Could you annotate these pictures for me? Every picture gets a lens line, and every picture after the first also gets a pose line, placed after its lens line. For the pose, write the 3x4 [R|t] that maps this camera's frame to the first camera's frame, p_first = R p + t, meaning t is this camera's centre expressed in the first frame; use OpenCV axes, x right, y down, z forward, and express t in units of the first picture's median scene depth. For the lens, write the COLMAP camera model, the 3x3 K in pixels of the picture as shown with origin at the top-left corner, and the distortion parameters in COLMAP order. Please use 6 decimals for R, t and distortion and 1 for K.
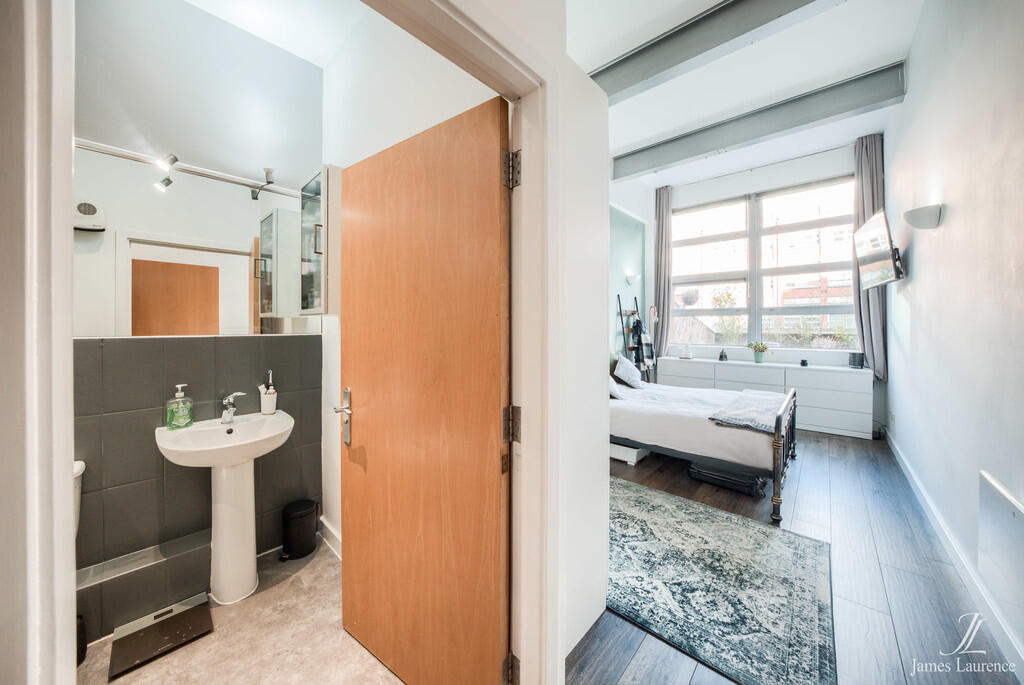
lens RADIAL K [[357.3, 0, 511.6], [0, 357.3, 326.1], [0, 0, 1]] dist [-0.000258, 0.000102]
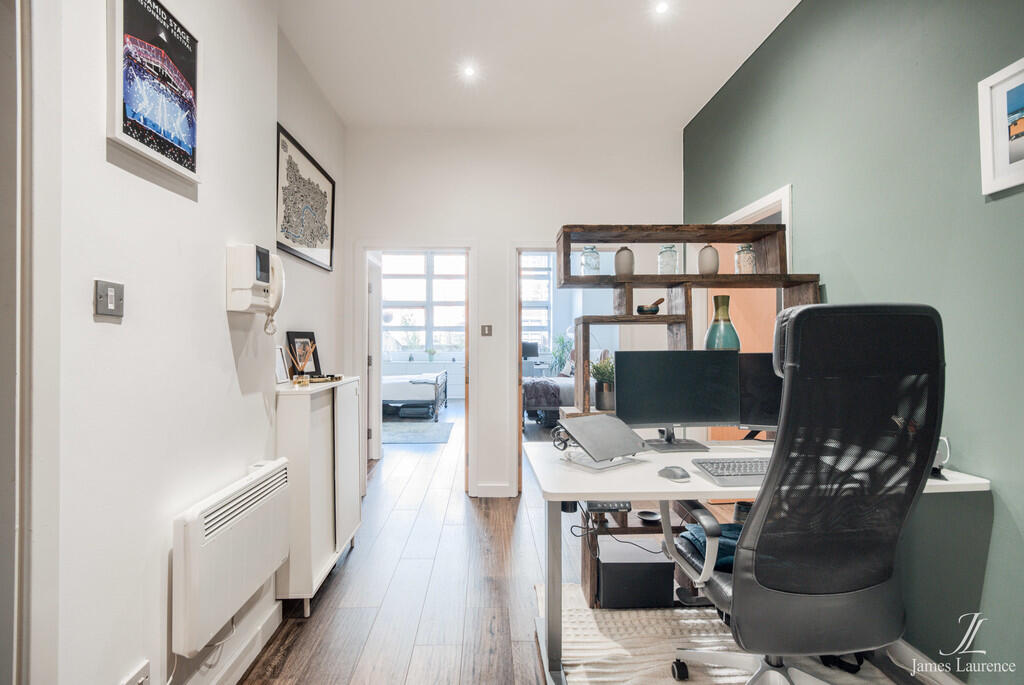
lens RADIAL K [[448.9, 0, 512.0], [0, 448.9, 342.5], [0, 0, 1]] dist [-0.000543, -0.000086]
pose [[0.714938, 0.003993, 0.699177, -0.424364], [-0.001681, 0.999991, -0.003992, 0.026758], [-0.699186, 0.001679, 0.714938, -0.643459]]
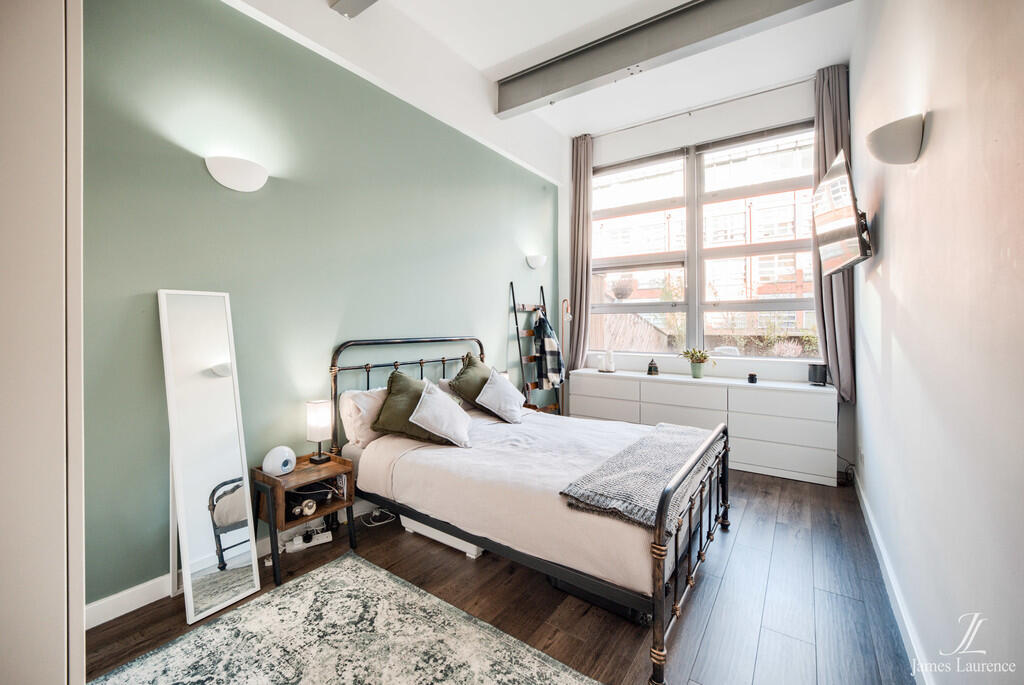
lens RADIAL K [[425.8, 0, 509.7], [0, 425.8, 321.7], [0, 0, 1]] dist [0.000586, -0.000158]
pose [[0.993543, 0.000857, 0.113457, 0.216453], [0.000165, 0.999960, -0.008996, -0.002707], [-0.113460, 0.008956, 0.993502, 0.186131]]
